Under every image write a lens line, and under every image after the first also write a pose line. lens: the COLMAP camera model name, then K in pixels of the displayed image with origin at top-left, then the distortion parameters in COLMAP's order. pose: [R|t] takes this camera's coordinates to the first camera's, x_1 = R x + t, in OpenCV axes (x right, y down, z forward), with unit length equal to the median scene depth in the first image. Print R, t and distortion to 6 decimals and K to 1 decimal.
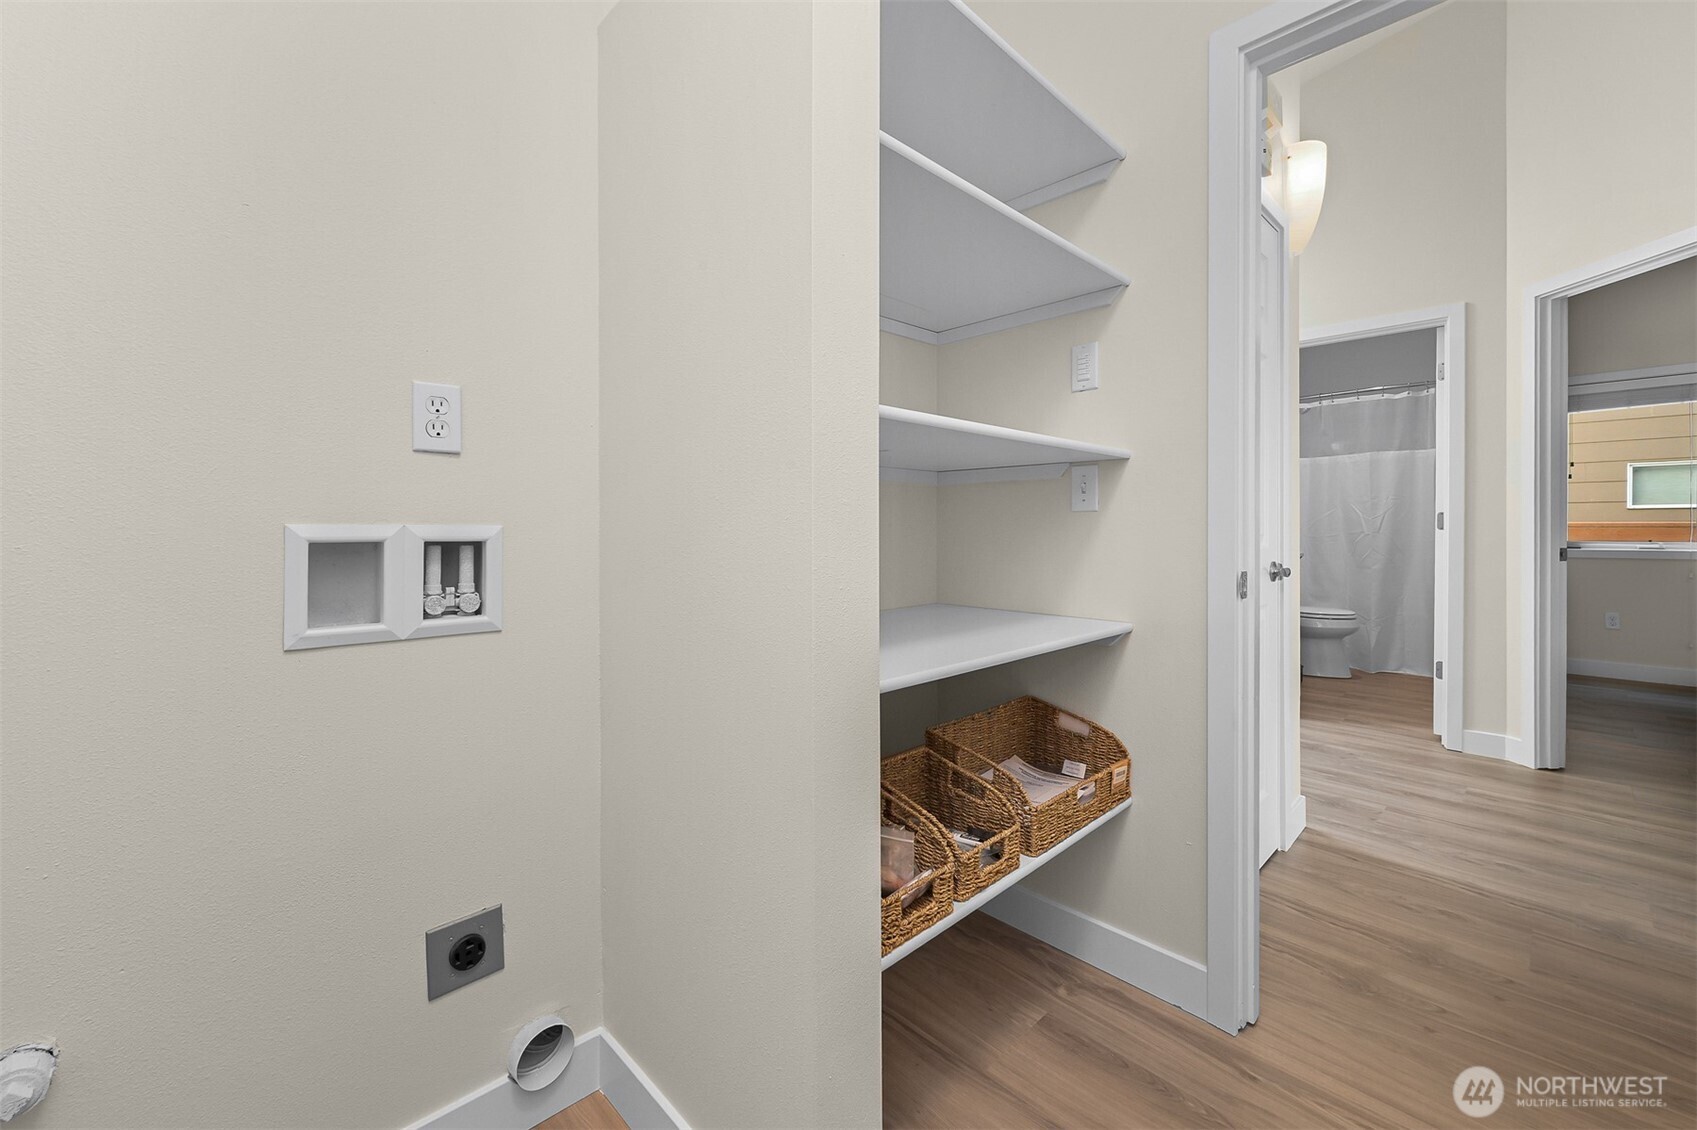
lens RADIAL K [[683.6, 0, 853.1], [0, 683.6, 527.4], [0, 0, 1]] dist [-0.000943, 0.000140]
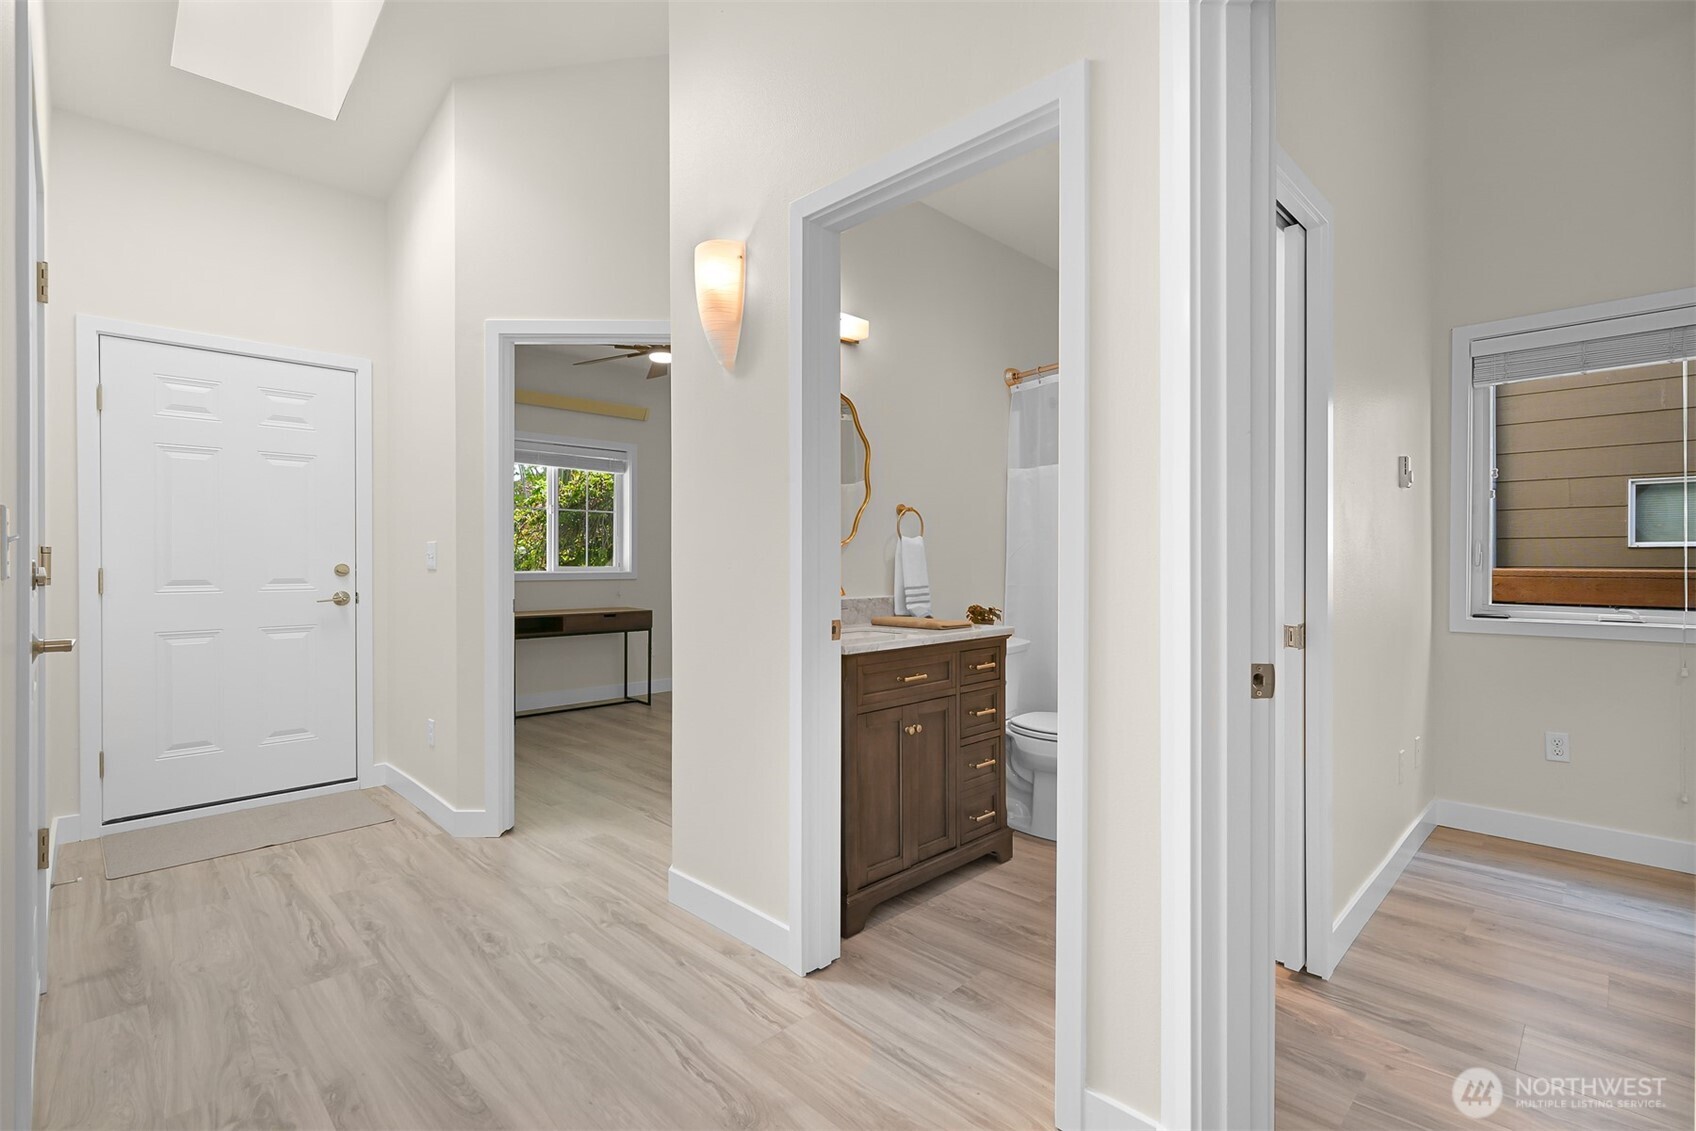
lens RADIAL K [[777.8, 0, 839.2], [0, 777.8, 562.9], [0, 0, 1]] dist [0.002746, 0.000196]
pose [[0.999871, 0.002292, 0.015920, 0.471866], [-0.002274, 0.999997, -0.001174, -0.013362], [-0.015923, 0.001137, 0.999873, 0.337750]]
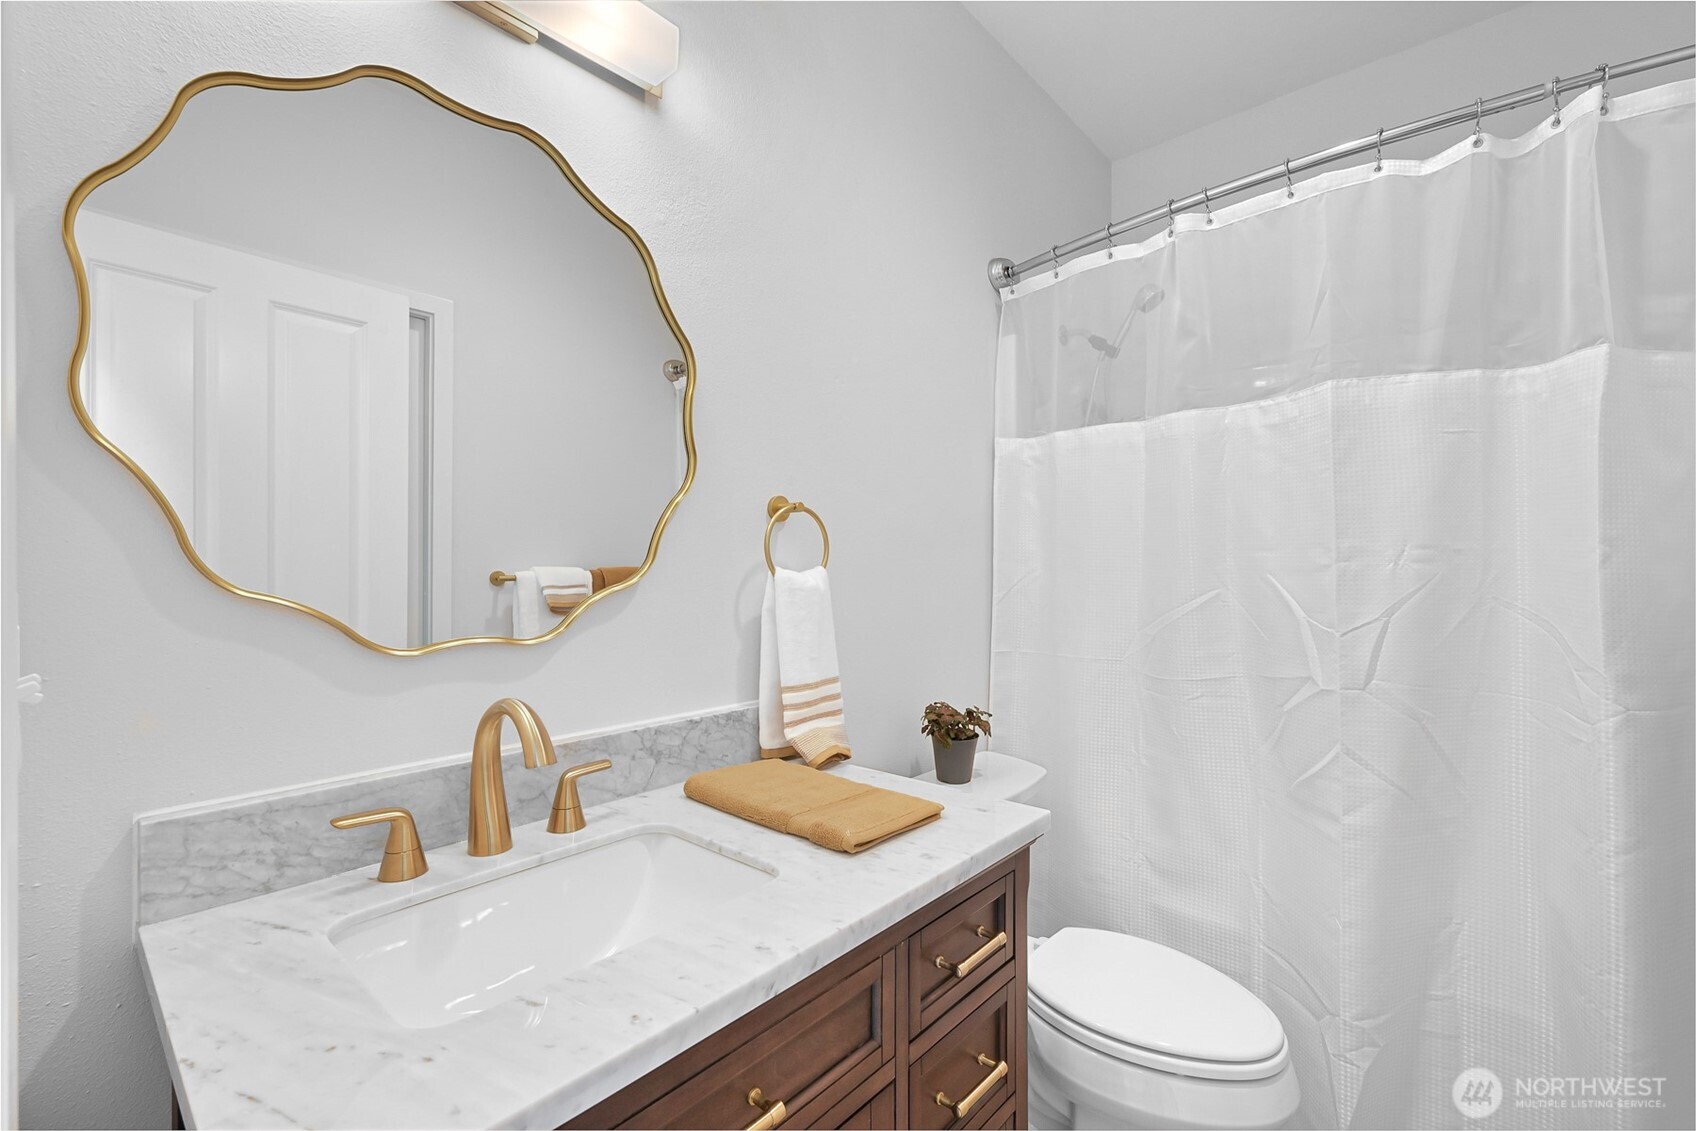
lens RADIAL K [[743.1, 0, 856.3], [0, 743.1, 562.4], [0, 0, 1]] dist [0.007727, -0.000236]
pose [[0.995198, 0.003961, 0.097798, 0.538665], [-0.002574, 0.999894, -0.014304, -0.035311], [-0.097844, 0.013984, 0.995103, 0.723352]]
